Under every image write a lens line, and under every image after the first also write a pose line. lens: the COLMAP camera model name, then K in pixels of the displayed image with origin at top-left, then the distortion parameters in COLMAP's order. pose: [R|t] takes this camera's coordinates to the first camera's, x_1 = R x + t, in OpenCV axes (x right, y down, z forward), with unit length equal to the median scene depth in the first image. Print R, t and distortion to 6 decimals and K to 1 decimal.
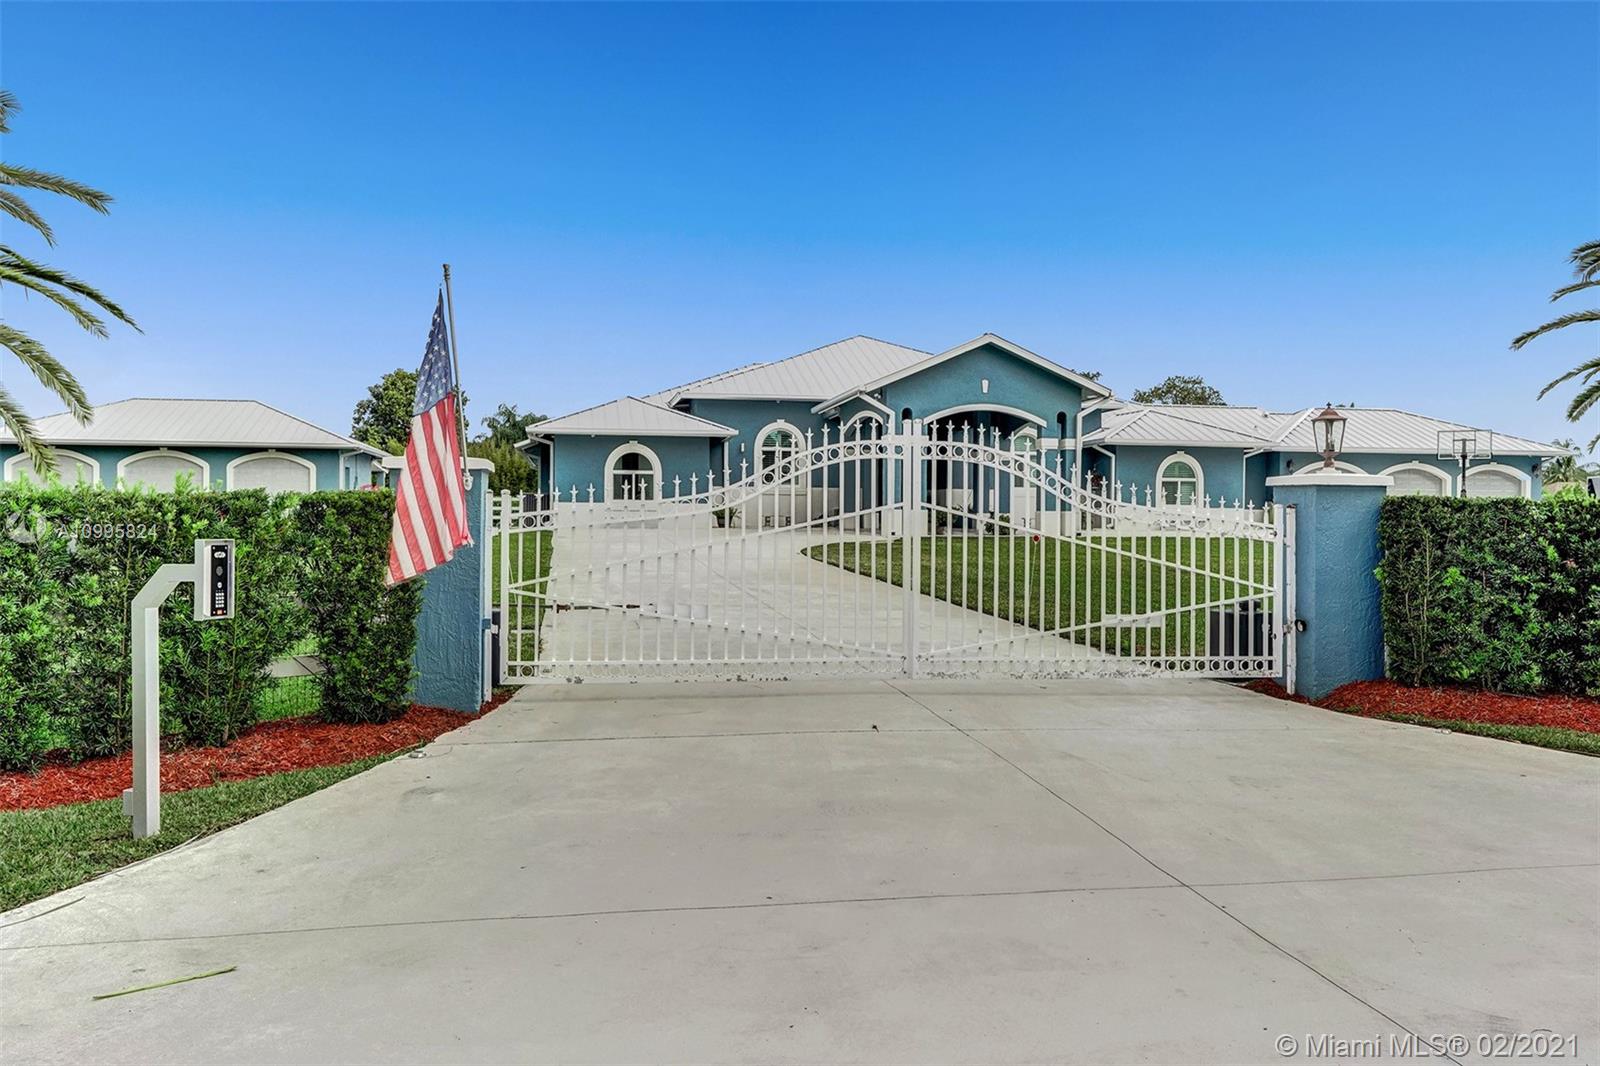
lens RADIAL K [[1185.5, 0, 799.9], [0, 1185.5, 525.5], [0, 0, 1]] dist [0.012824, 0.004139]
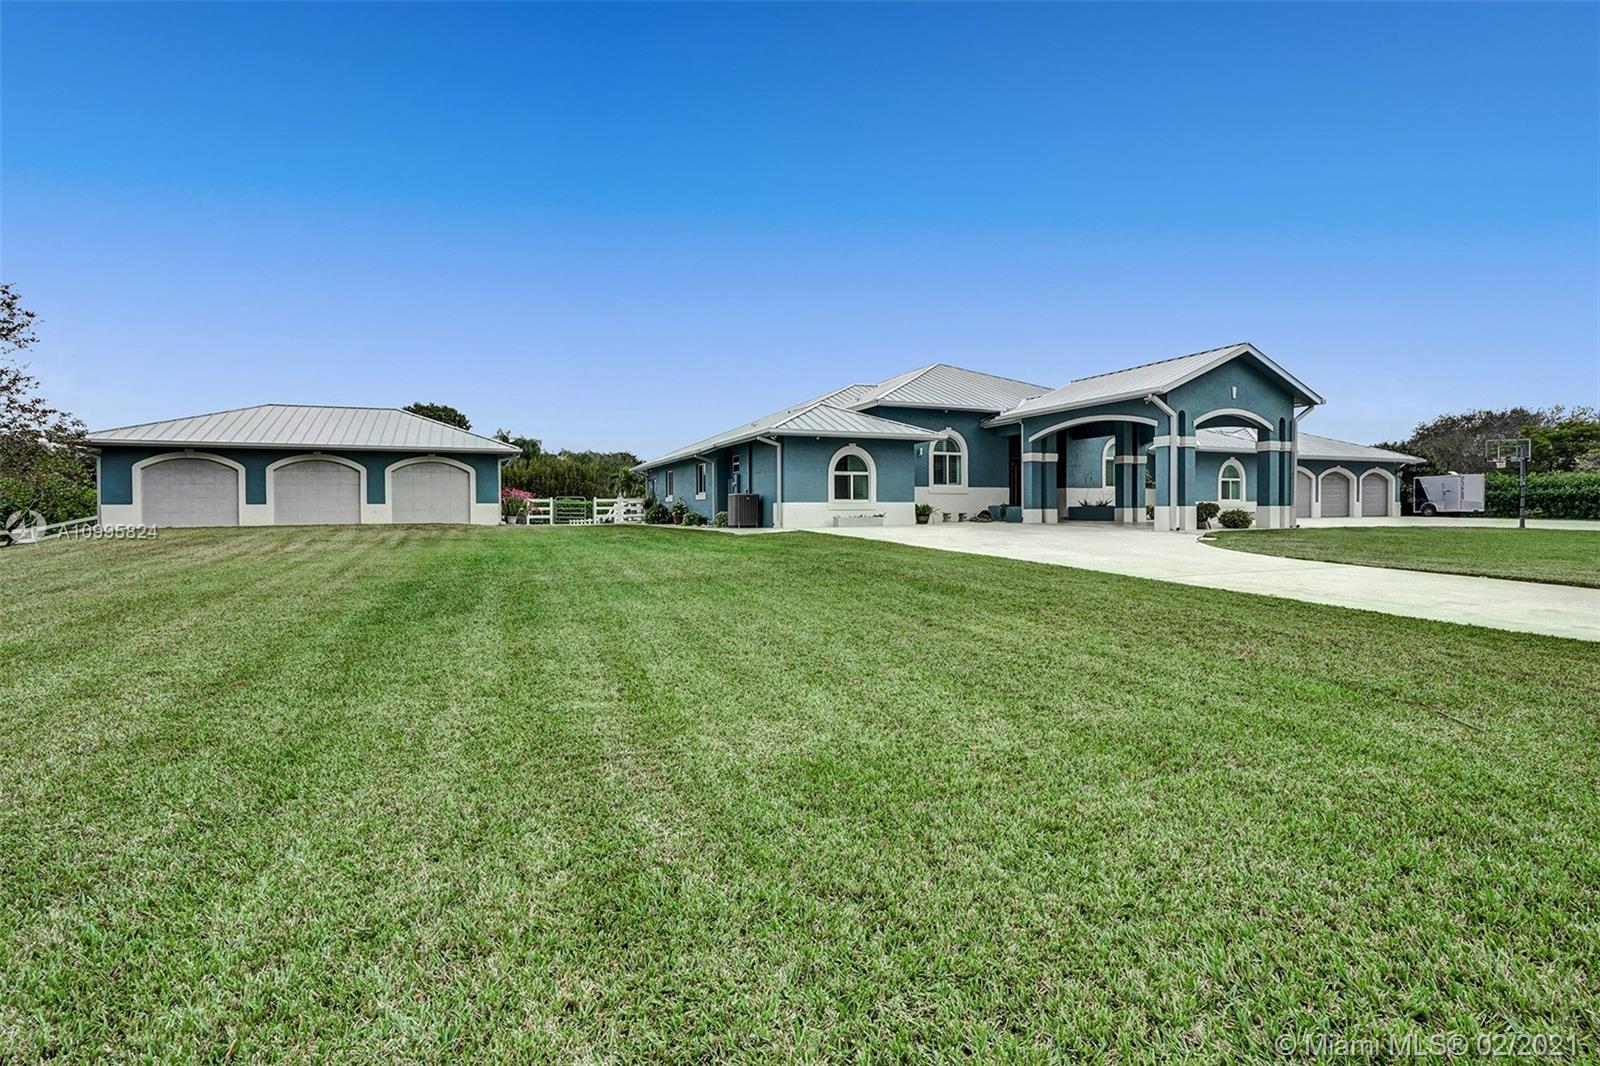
lens RADIAL K [[735.8, 0, 810.7], [0, 735.8, 517.1], [0, 0, 1]] dist [-0.010174, 0.001021]
pose [[0.972437, -0.015630, 0.232643, -0.323858], [0.014605, 0.999875, 0.006129, -0.010401], [-0.232710, -0.002562, 0.972543, 0.363133]]
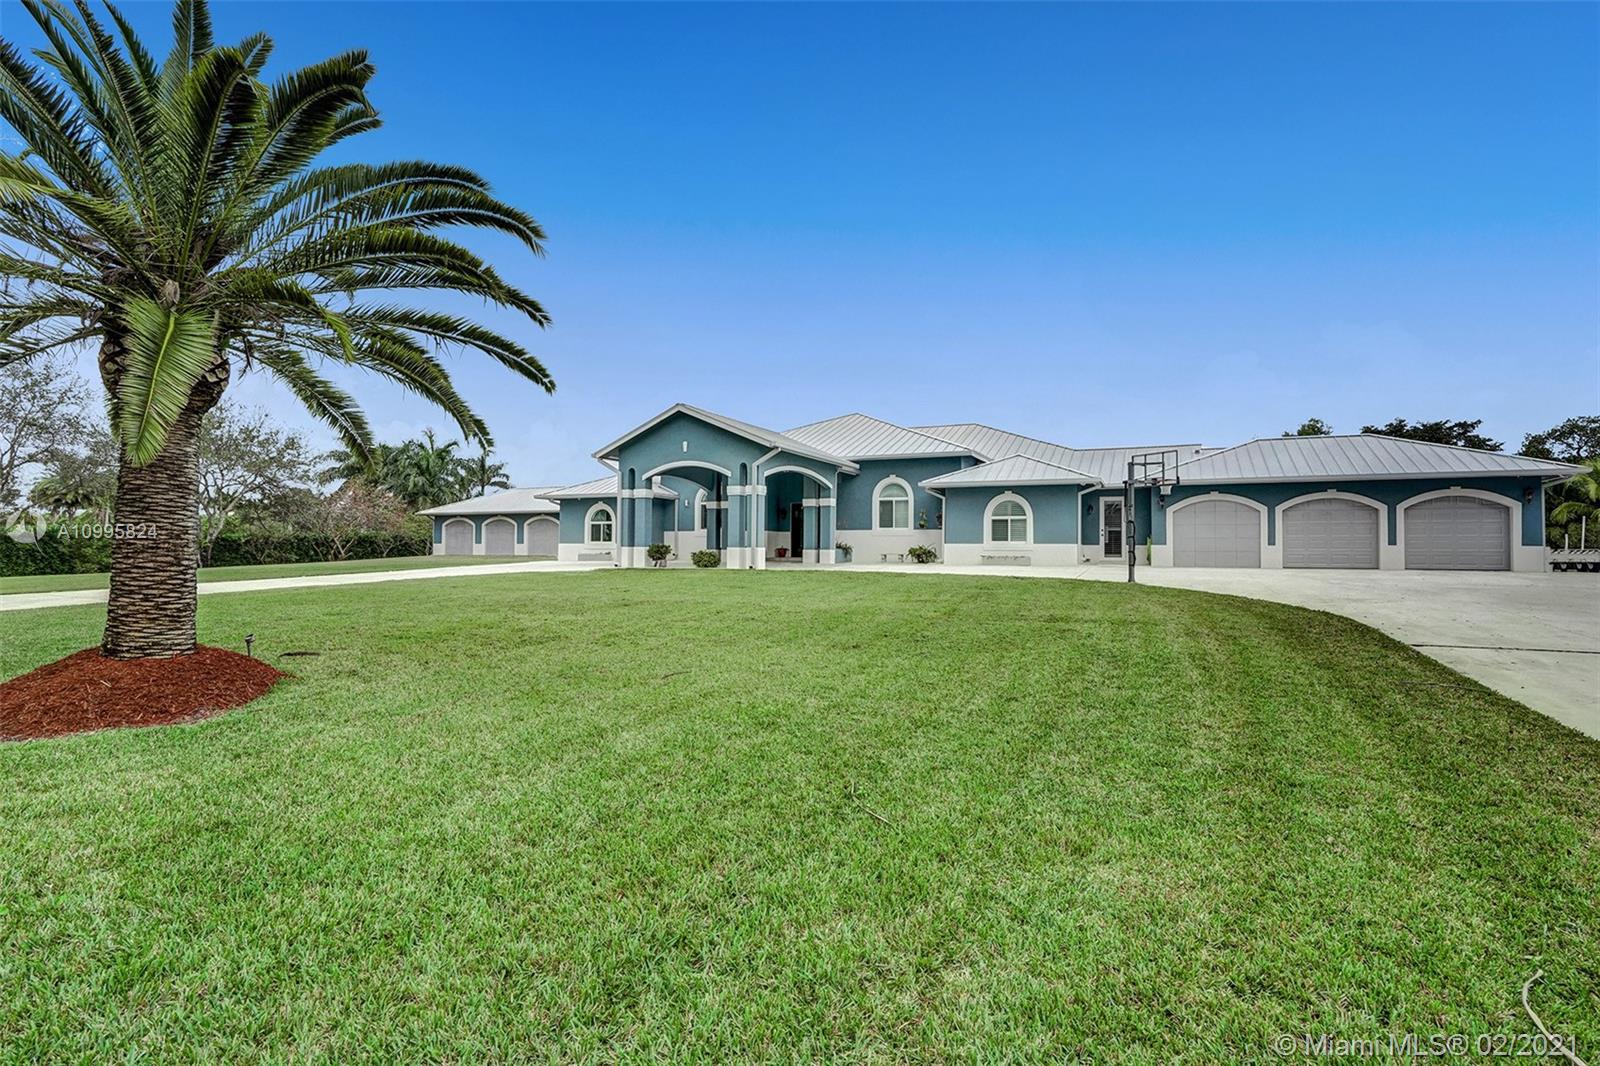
lens RADIAL K [[754.2, 0, 808.7], [0, 754.2, 533.2], [0, 0, 1]] dist [0.000618, 0.000614]
pose [[0.829024, -0.015408, -0.559000, 0.588187], [-0.002801, 0.999493, -0.031704, -0.002762], [0.559206, 0.027849, 0.828561, 0.358733]]
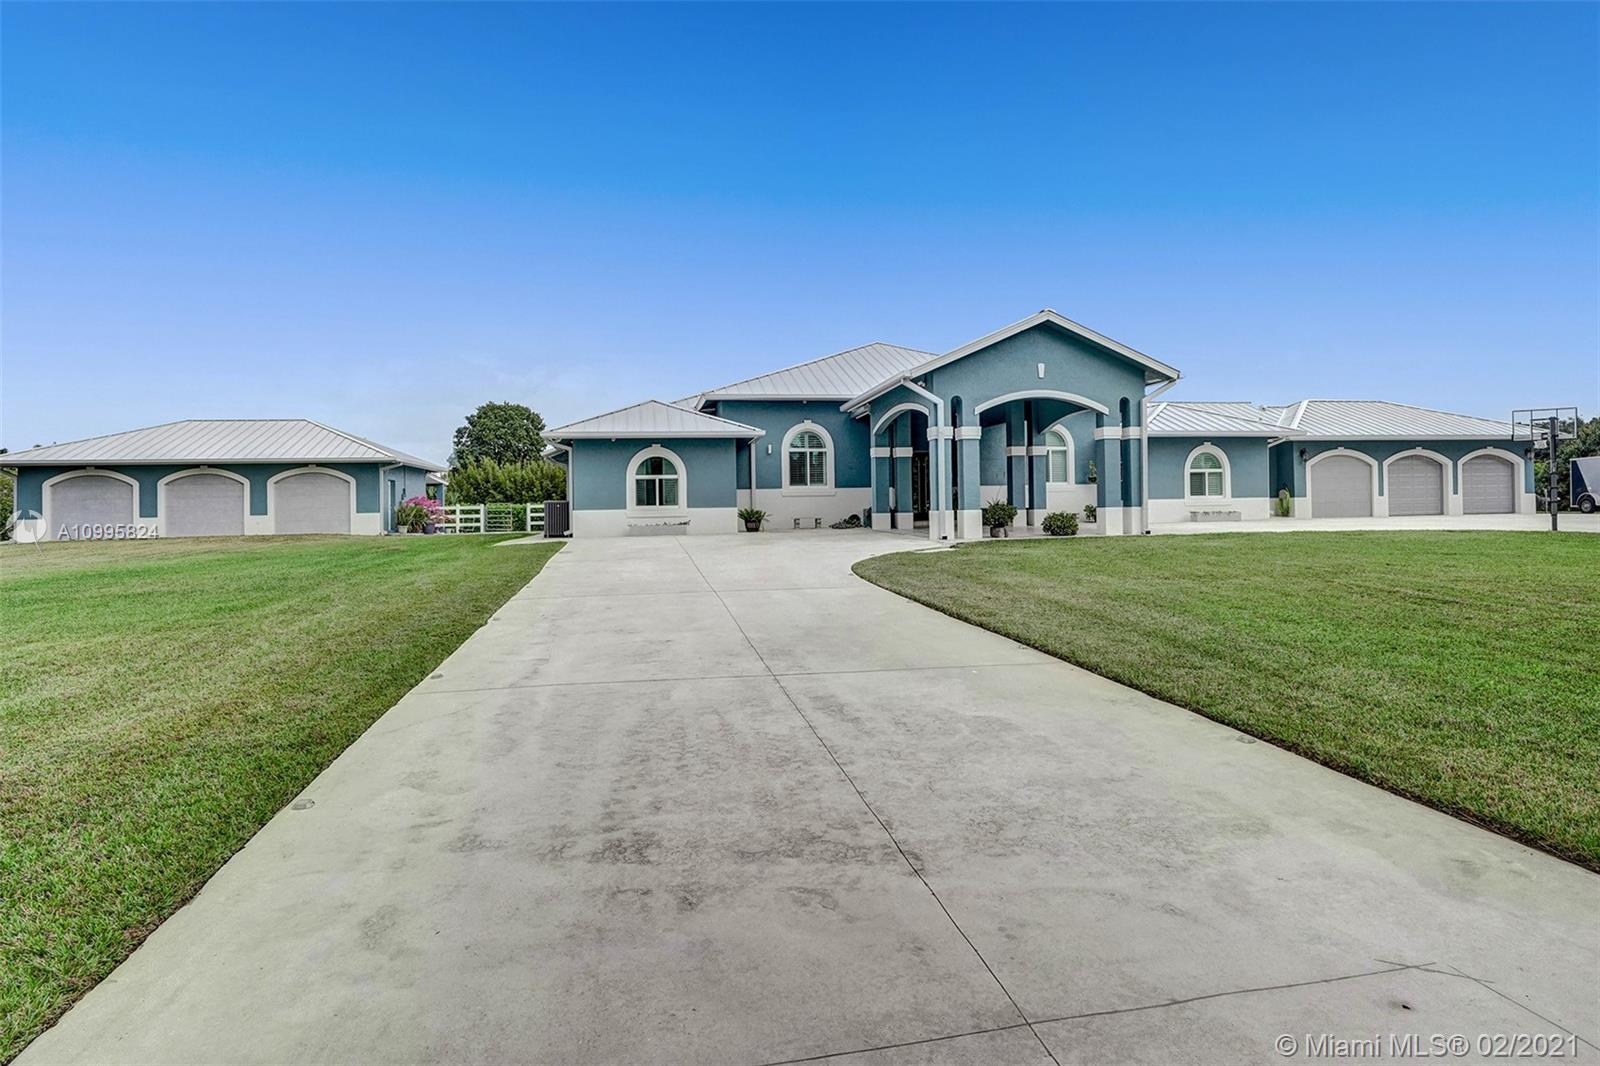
lens RADIAL K [[857.9, 0, 816.5], [0, 857.9, 496.7], [0, 0, 1]] dist [0.003425, -0.002700]
pose [[0.999588, -0.026388, 0.011278, -0.019486], [0.026621, 0.999424, -0.021034, -0.010945], [-0.010717, 0.021326, 0.999715, 0.299344]]
